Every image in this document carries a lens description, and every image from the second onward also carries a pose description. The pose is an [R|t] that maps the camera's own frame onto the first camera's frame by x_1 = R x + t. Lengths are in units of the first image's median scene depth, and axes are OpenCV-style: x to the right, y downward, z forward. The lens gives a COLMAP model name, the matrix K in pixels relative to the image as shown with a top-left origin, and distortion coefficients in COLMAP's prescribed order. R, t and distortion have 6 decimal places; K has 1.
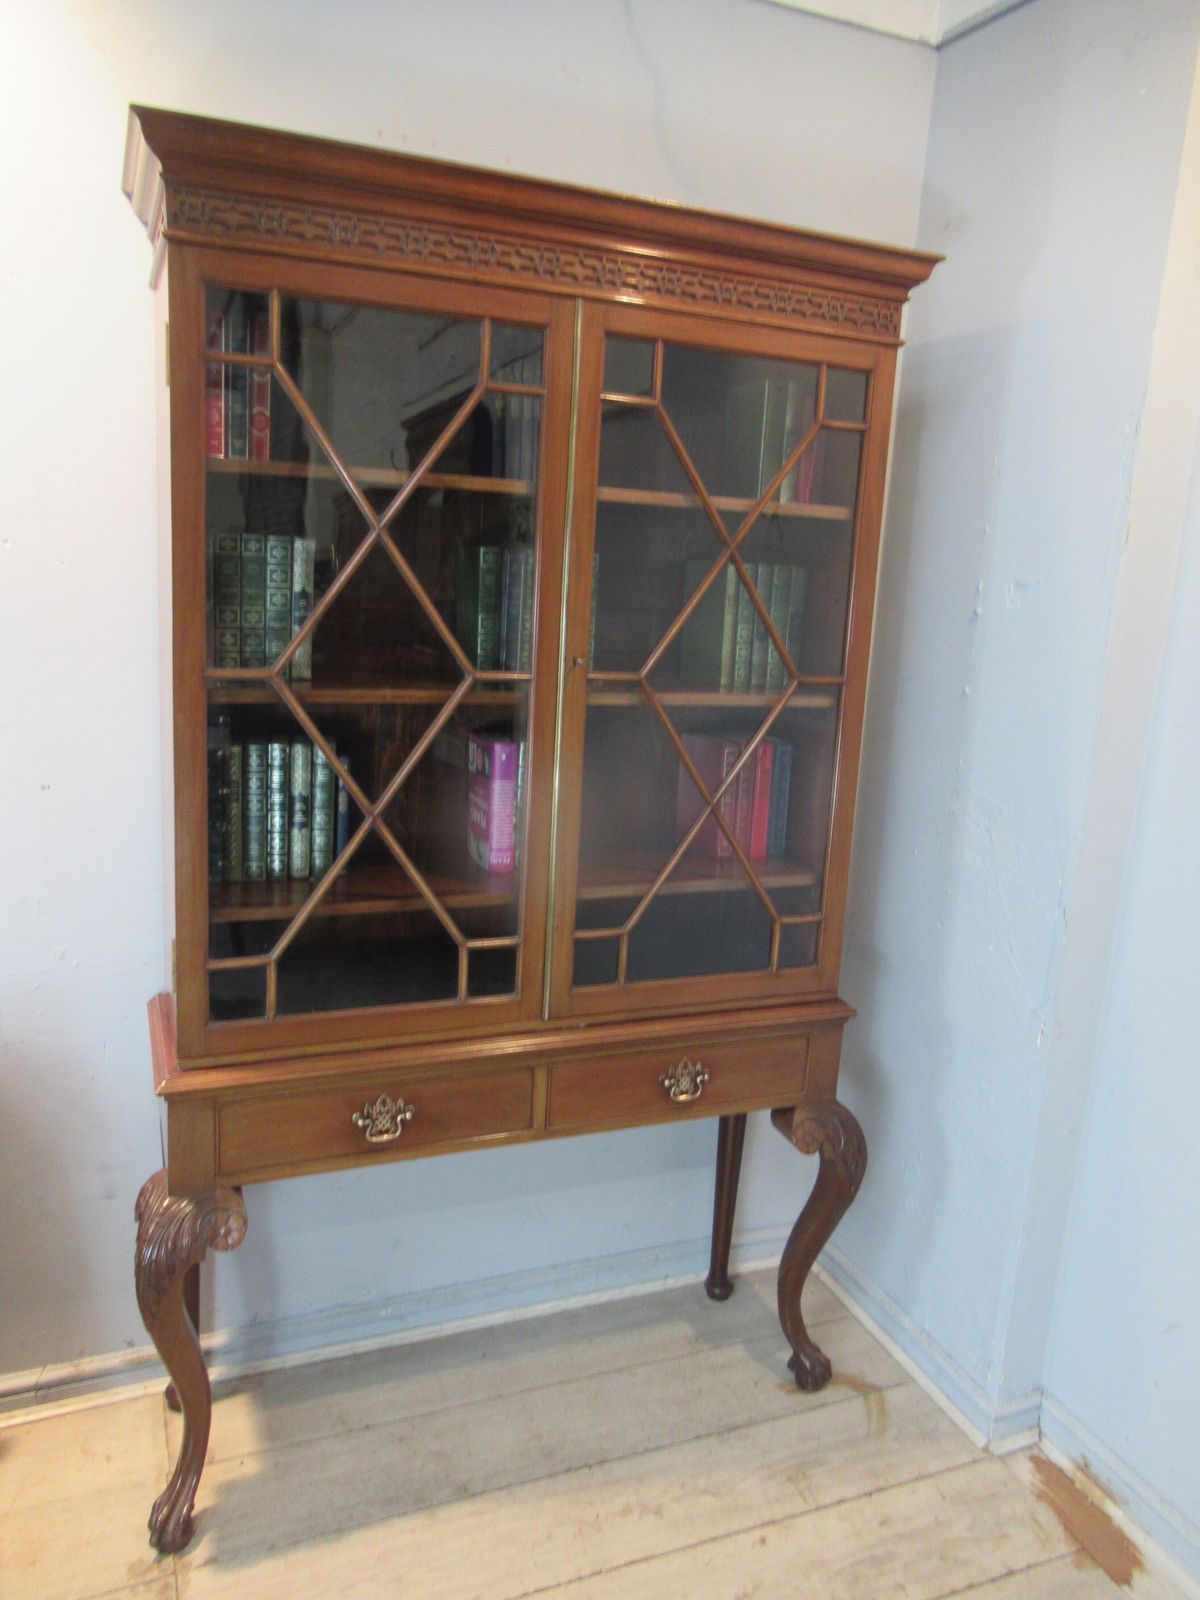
lens RADIAL K [[1223.0, 0, 594.1], [0, 1223.0, 764.9], [0, 0, 1]] dist [0.006467, 0.012399]
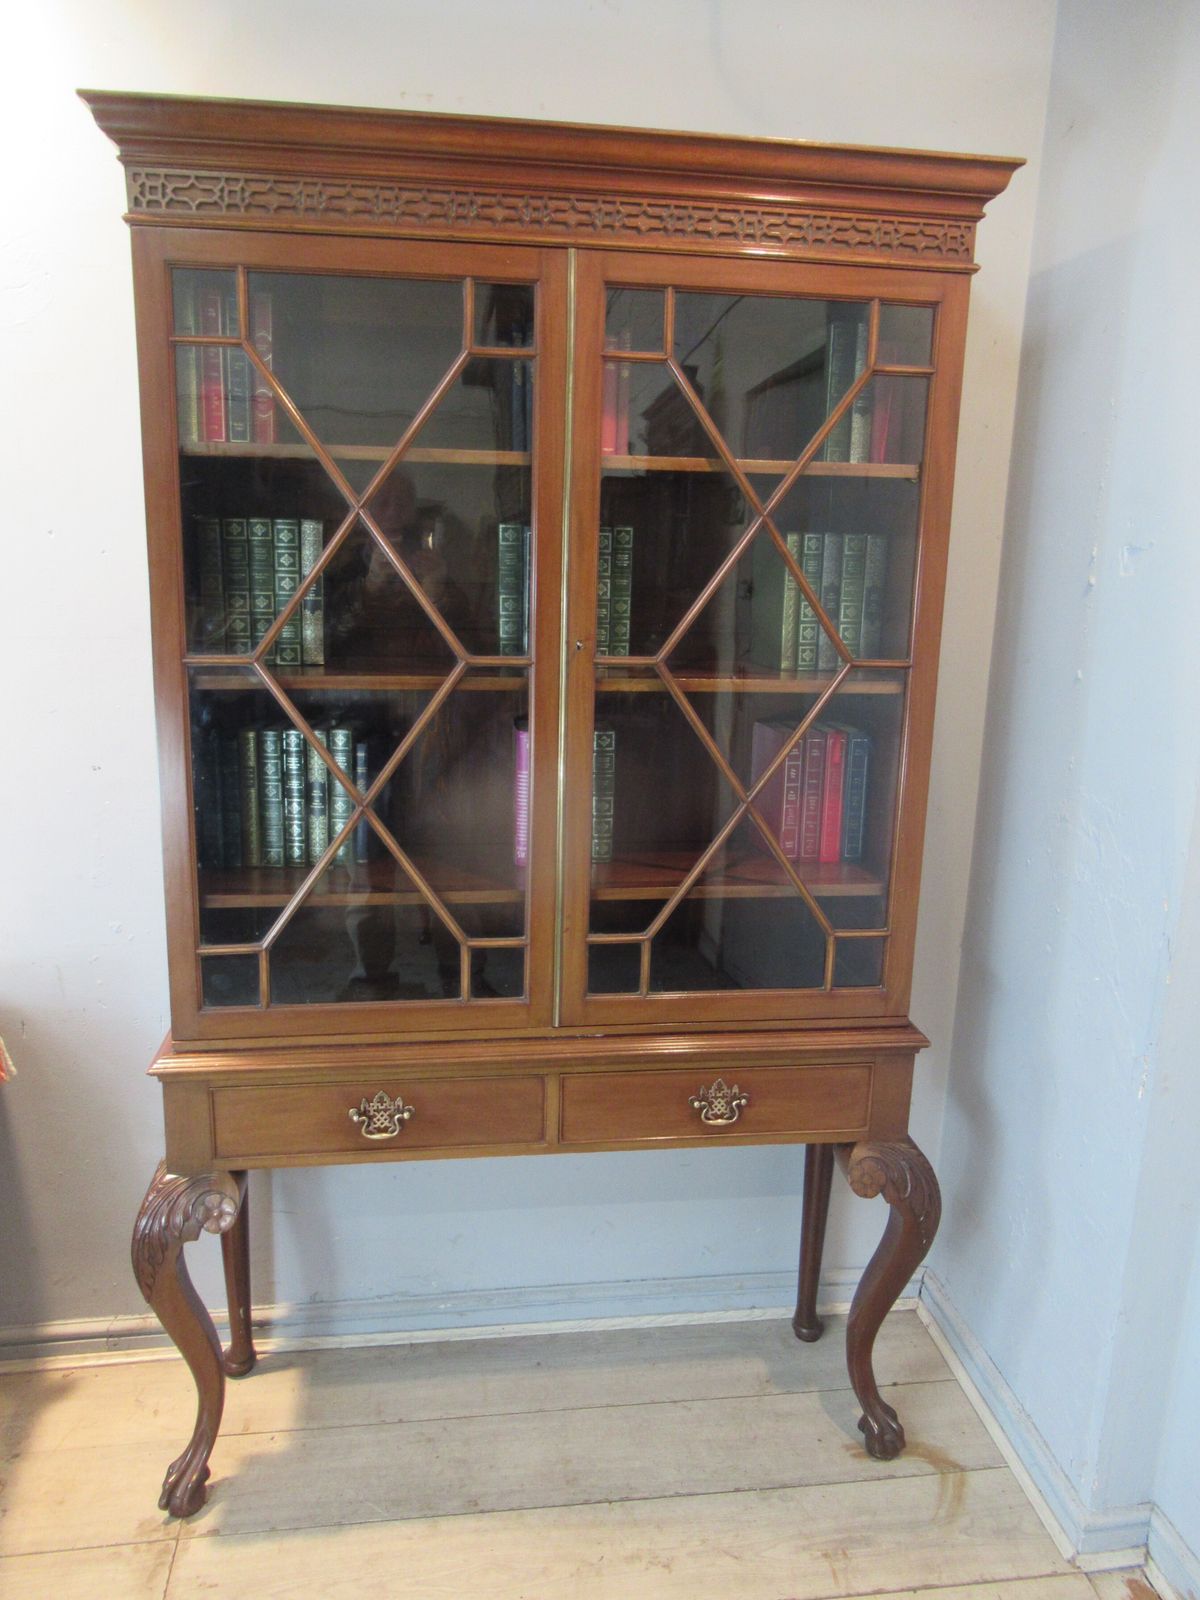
lens RADIAL K [[1221.2, 0, 585.7], [0, 1221.2, 767.6], [0, 0, 1]] dist [0.005619, 0.007260]
pose [[0.965734, 0.019889, -0.258772, 0.214219], [-0.015009, 0.999671, 0.020820, -0.010131], [0.259101, -0.016223, 0.965714, 0.100102]]
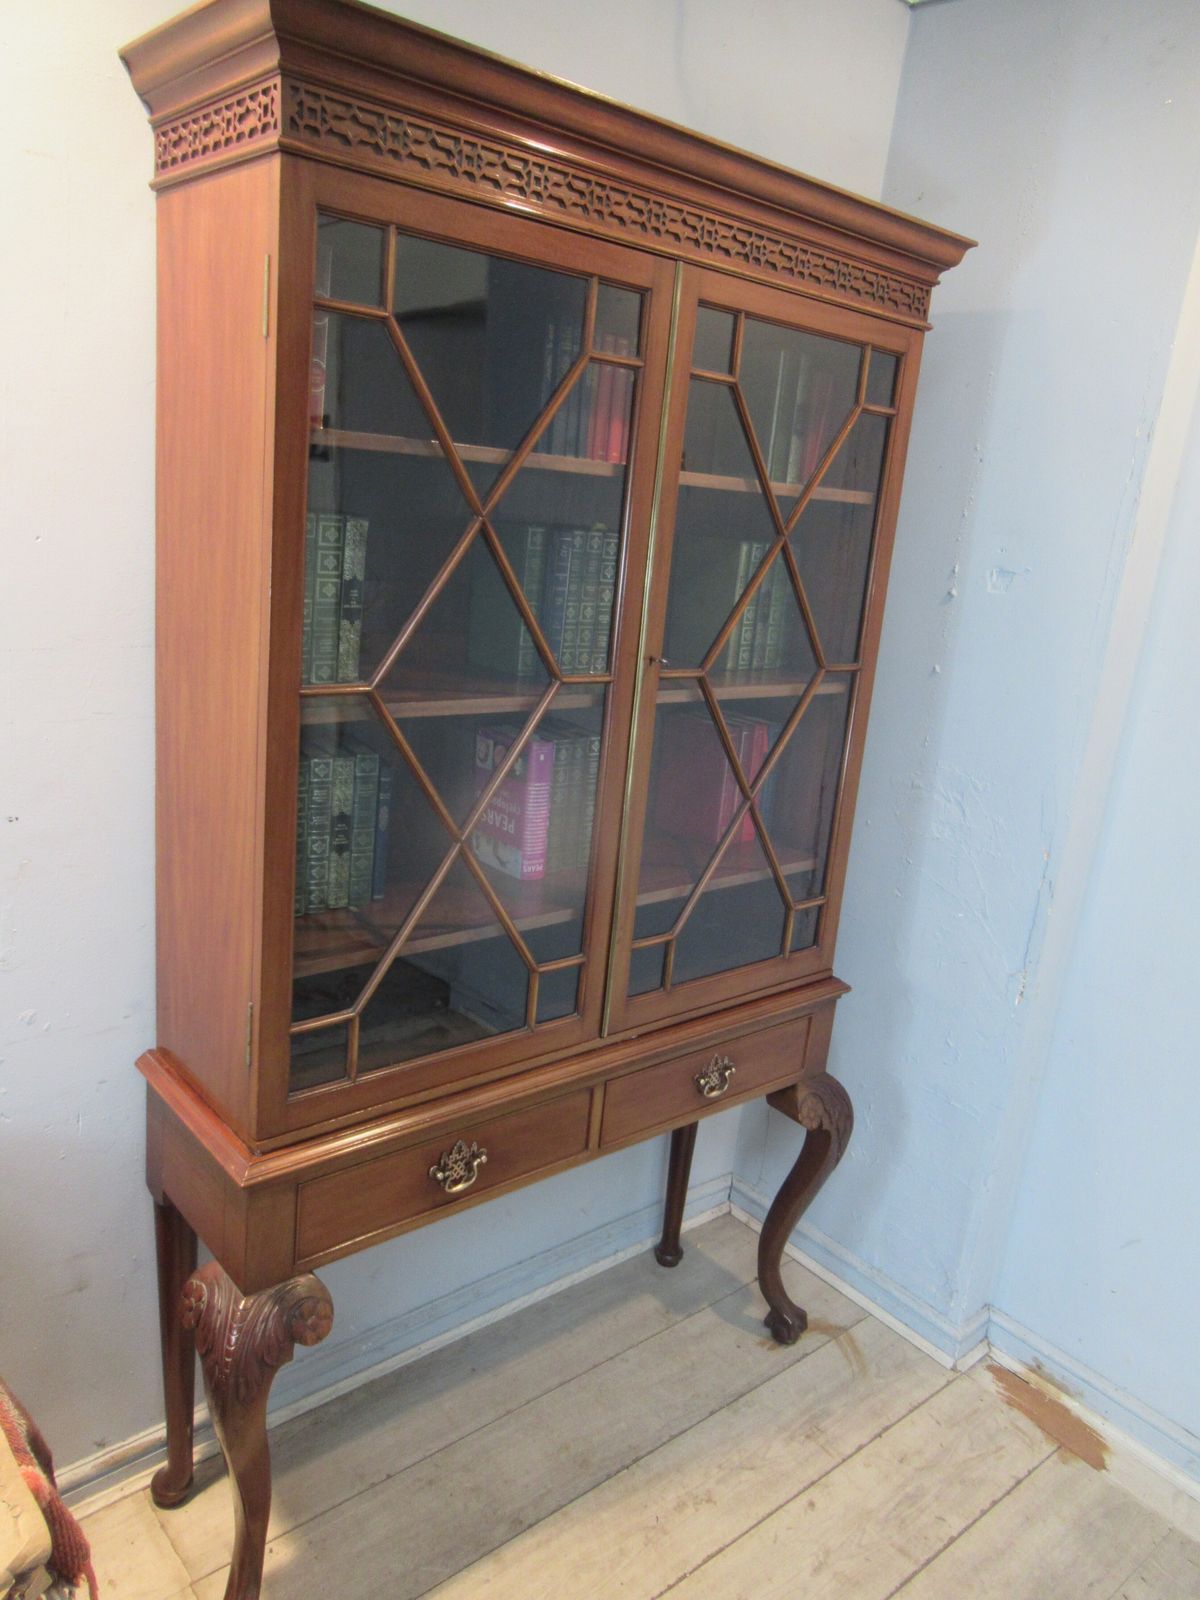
lens RADIAL K [[1216.0, 0, 598.4], [0, 1216.0, 770.6], [0, 0, 1]] dist [0.005818, 0.012791]
pose [[0.947557, -0.036922, 0.317447, -0.324624], [0.008868, 0.995959, 0.089370, -0.077743], [-0.319464, -0.081868, 0.944055, 0.127110]]
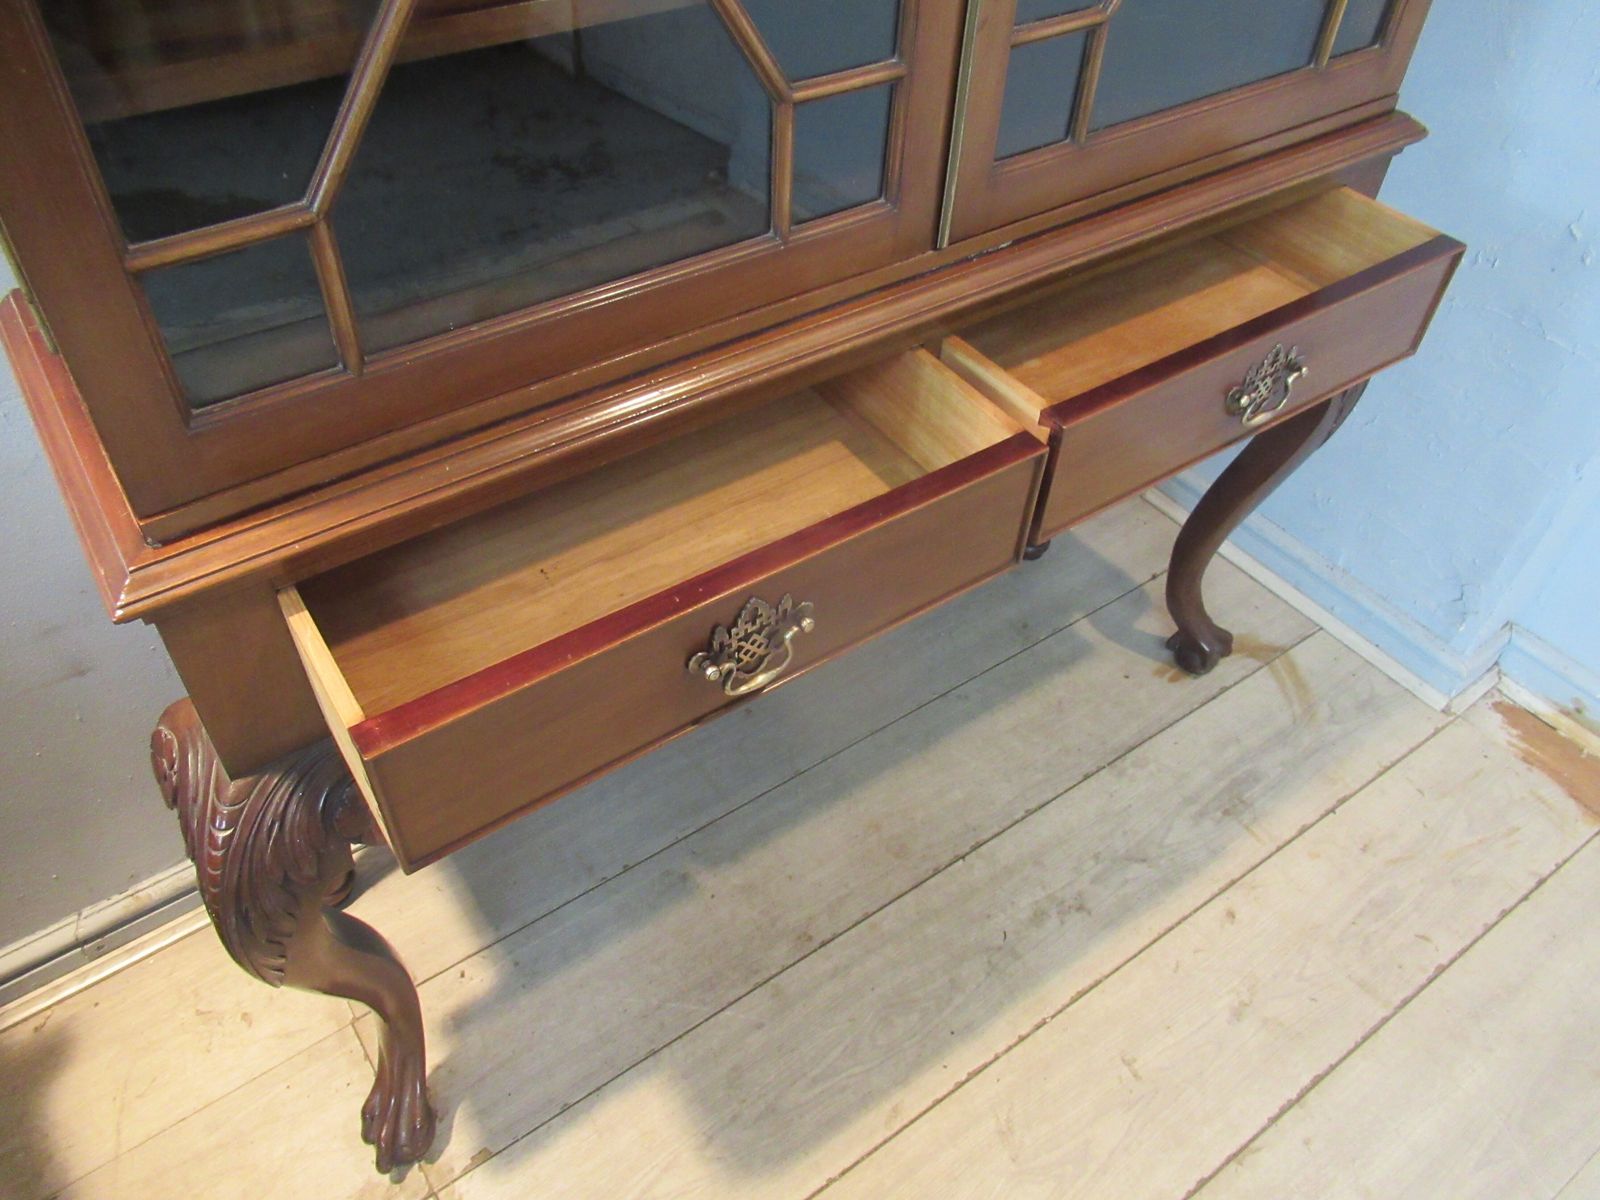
lens RADIAL K [[1211.3, 0, 782.3], [0, 1211.3, 603.6], [0, 0, 1]] dist [0.002056, -0.000413]
pose [[0.973867, -0.179545, 0.139091, -0.177366], [0.068505, 0.816107, 0.573826, 0.053989], [-0.216540, -0.549302, 0.807080, 0.558558]]
